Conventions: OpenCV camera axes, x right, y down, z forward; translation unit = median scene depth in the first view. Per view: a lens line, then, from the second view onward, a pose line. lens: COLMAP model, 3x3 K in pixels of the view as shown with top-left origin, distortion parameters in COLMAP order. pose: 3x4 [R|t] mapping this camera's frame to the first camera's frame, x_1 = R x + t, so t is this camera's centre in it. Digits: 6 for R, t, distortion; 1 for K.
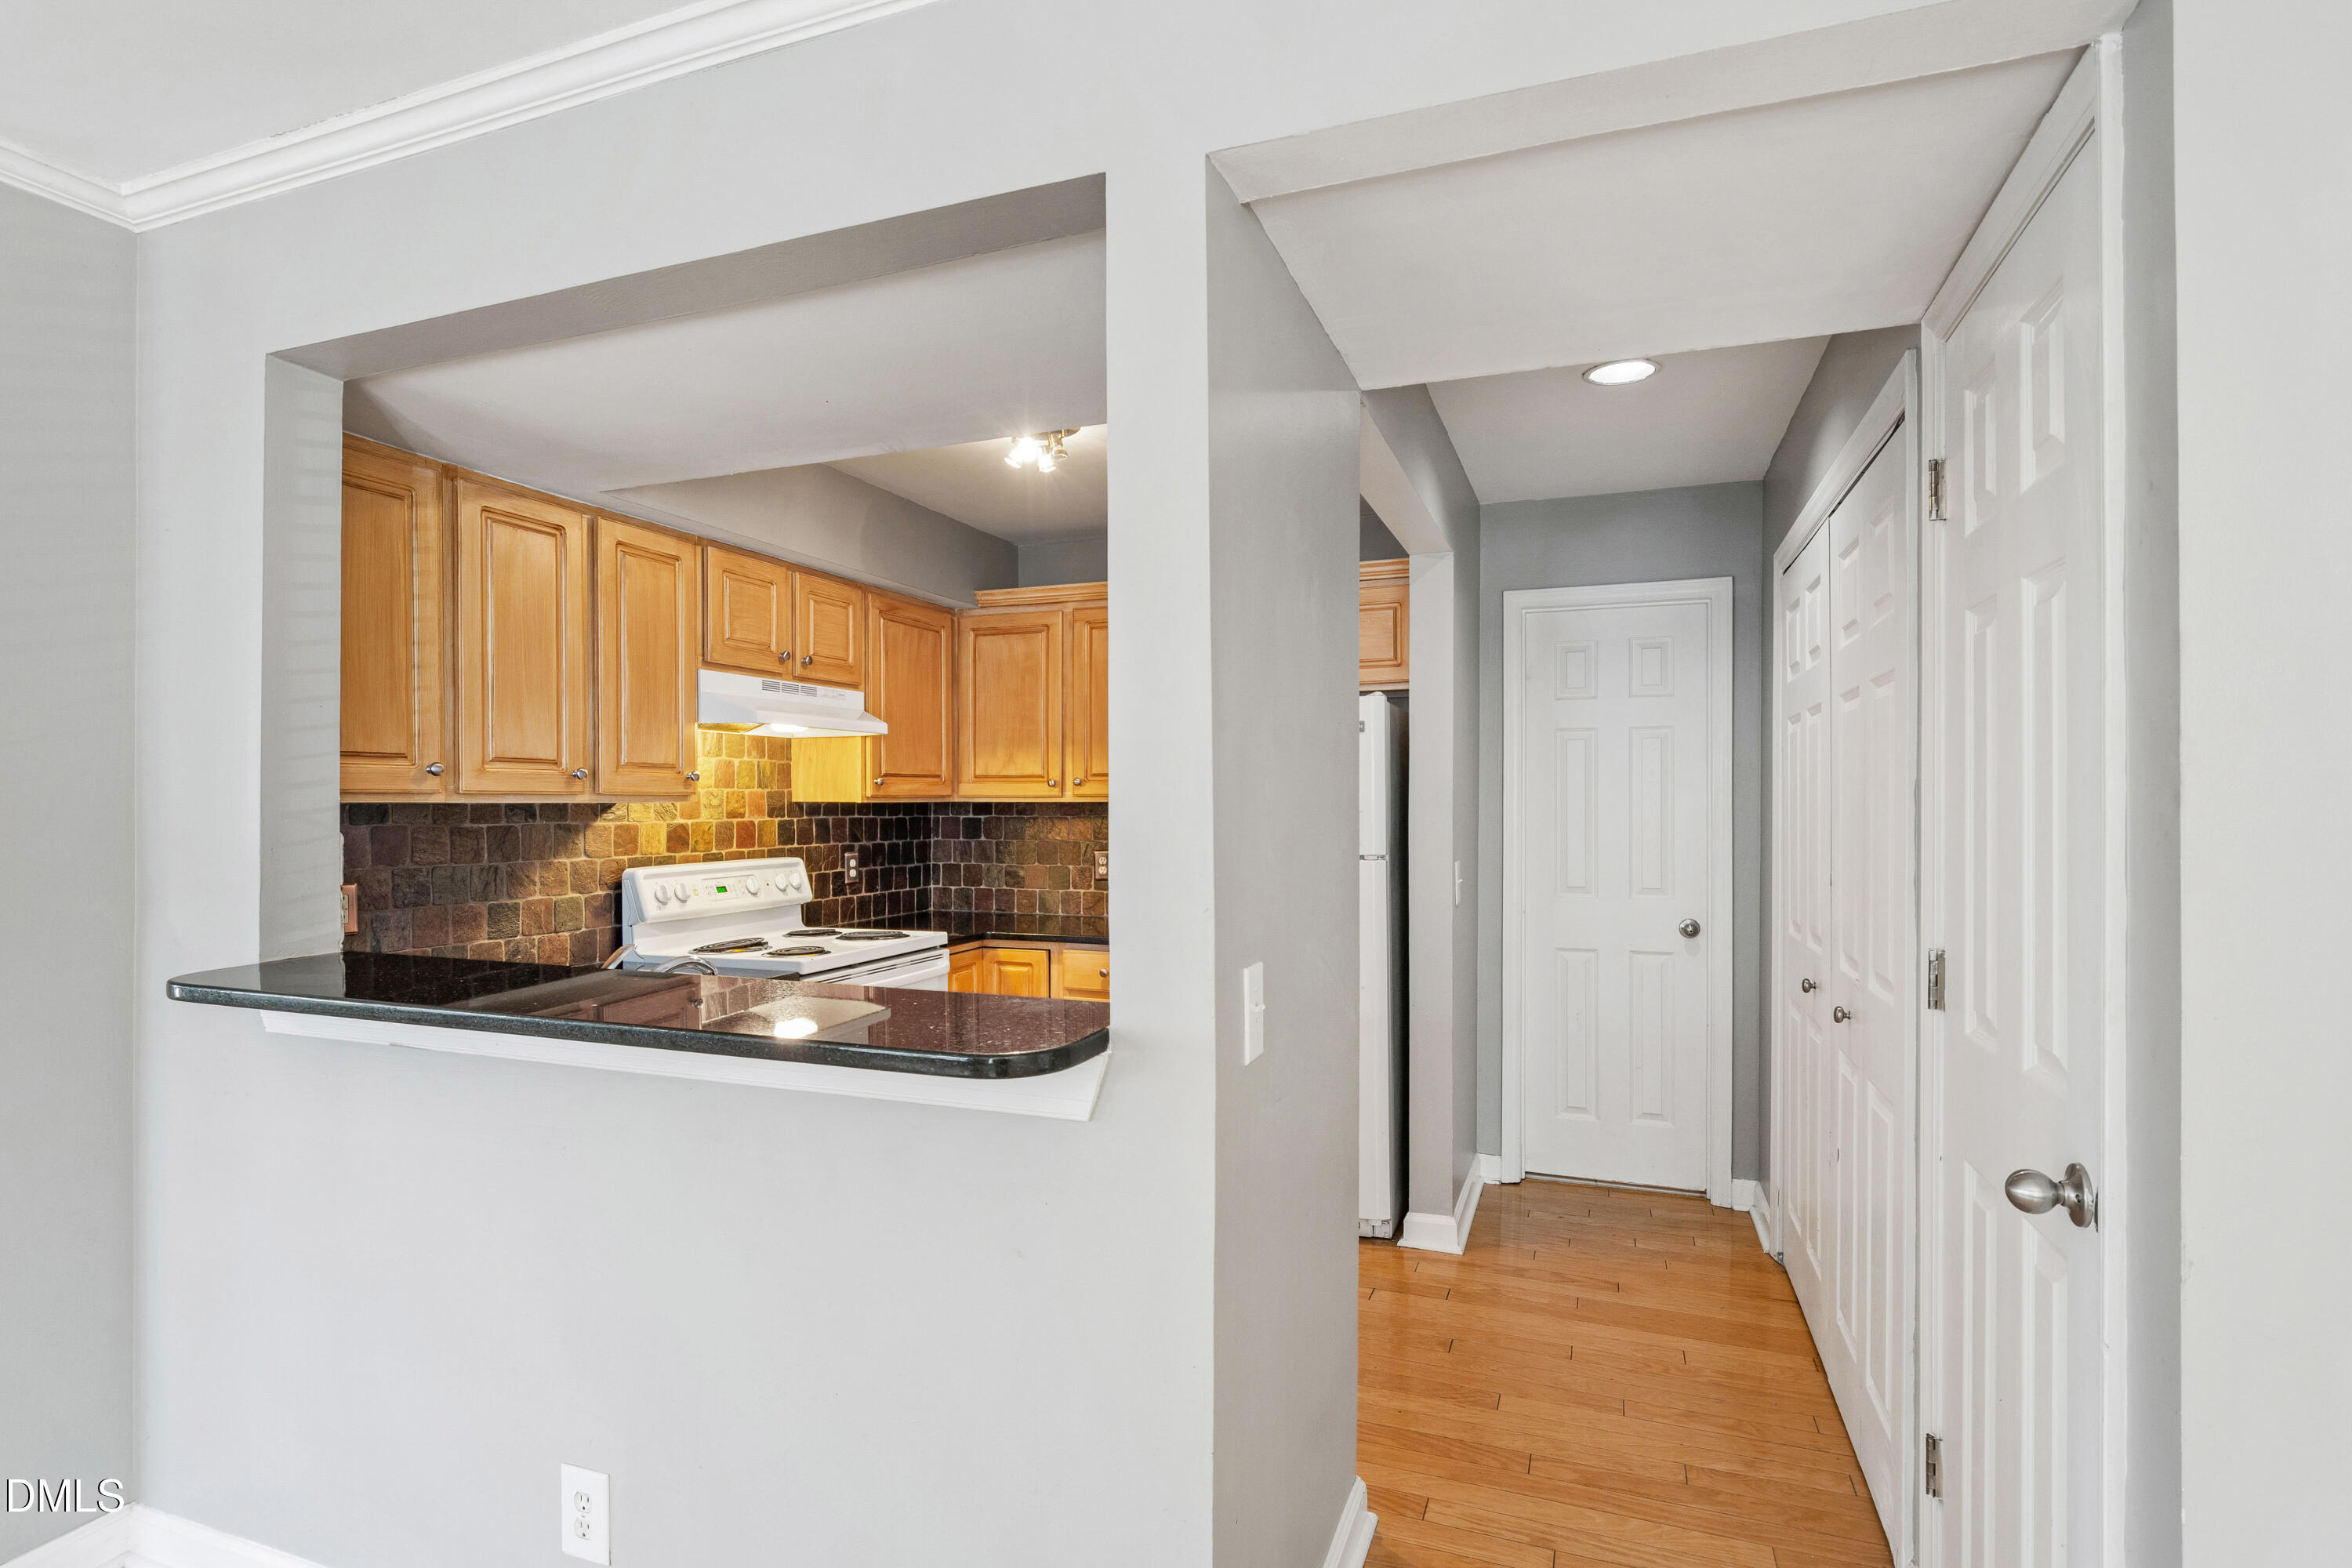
lens RADIAL K [[1162.6, 0, 1174.3], [0, 1162.6, 810.3], [0, 0, 1]] dist [0.007572, 0.000094]
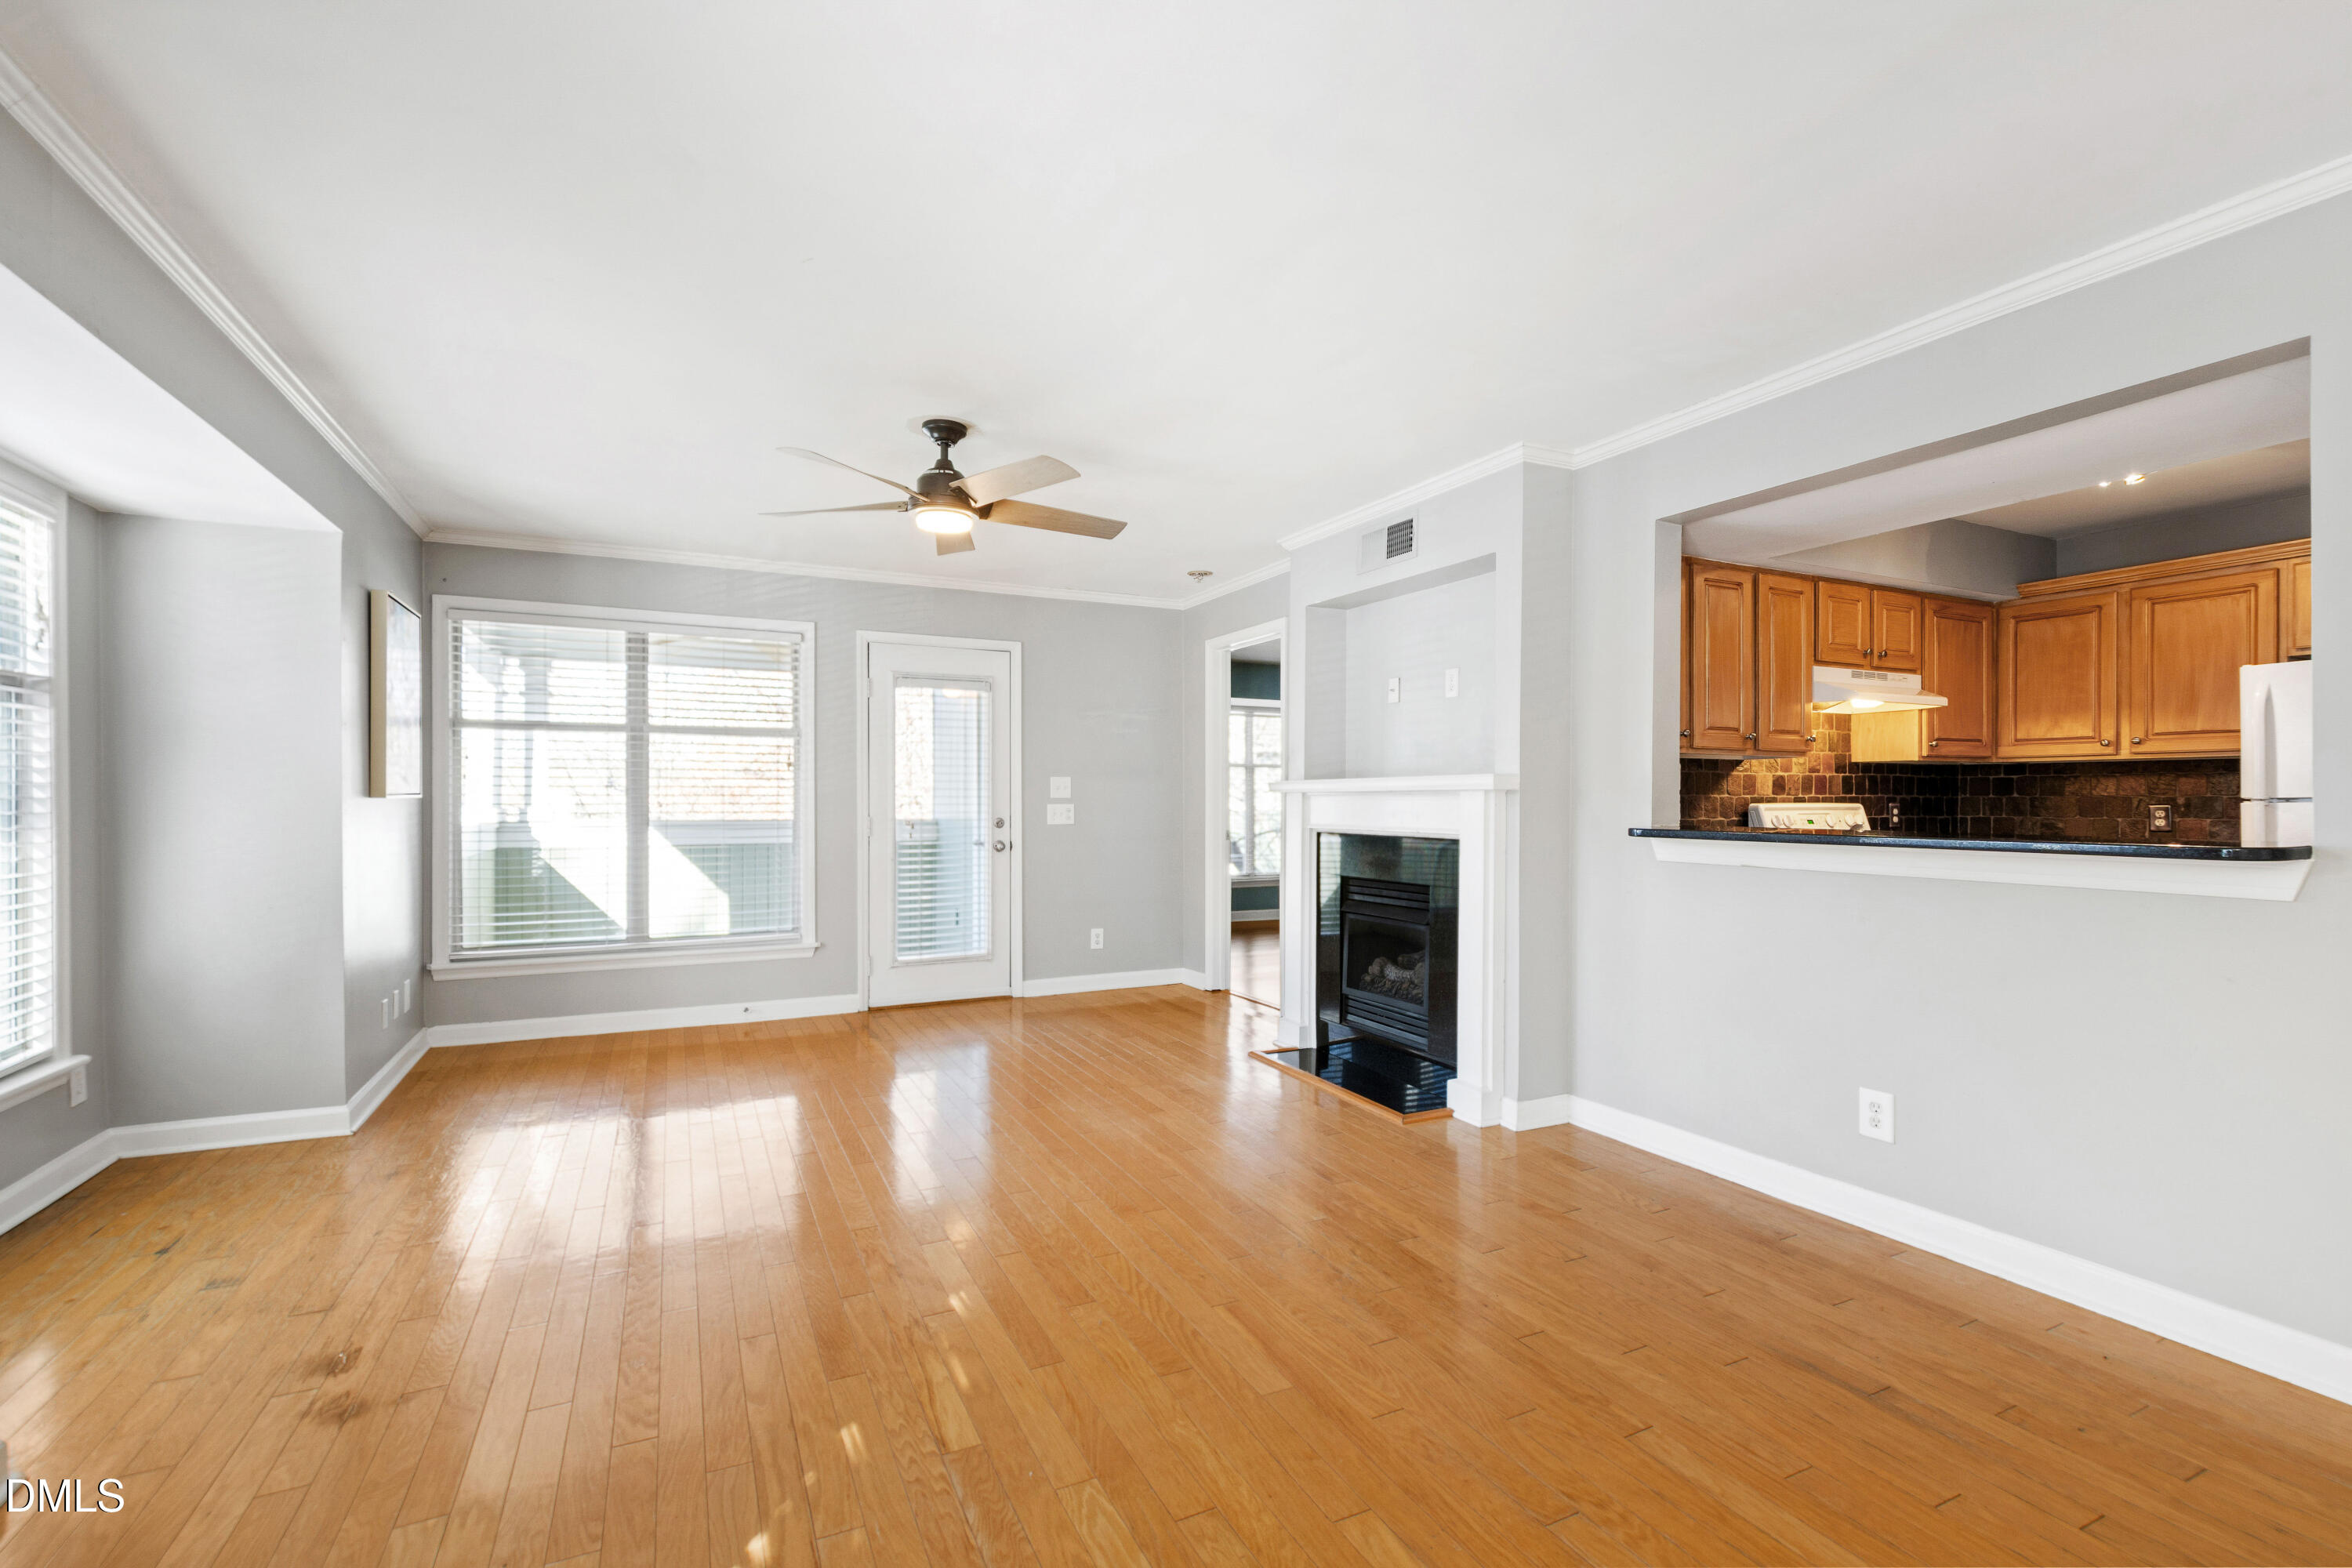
lens RADIAL K [[1042.2, 0, 1170.0], [0, 1042.2, 803.5], [0, 0, 1]] dist [0.000174, -0.003230]
pose [[0.727112, 0.004091, -0.686507, -0.083573], [-0.007127, 0.999973, -0.001589, 0.052401], [0.686482, 0.006048, 0.727121, -0.446525]]
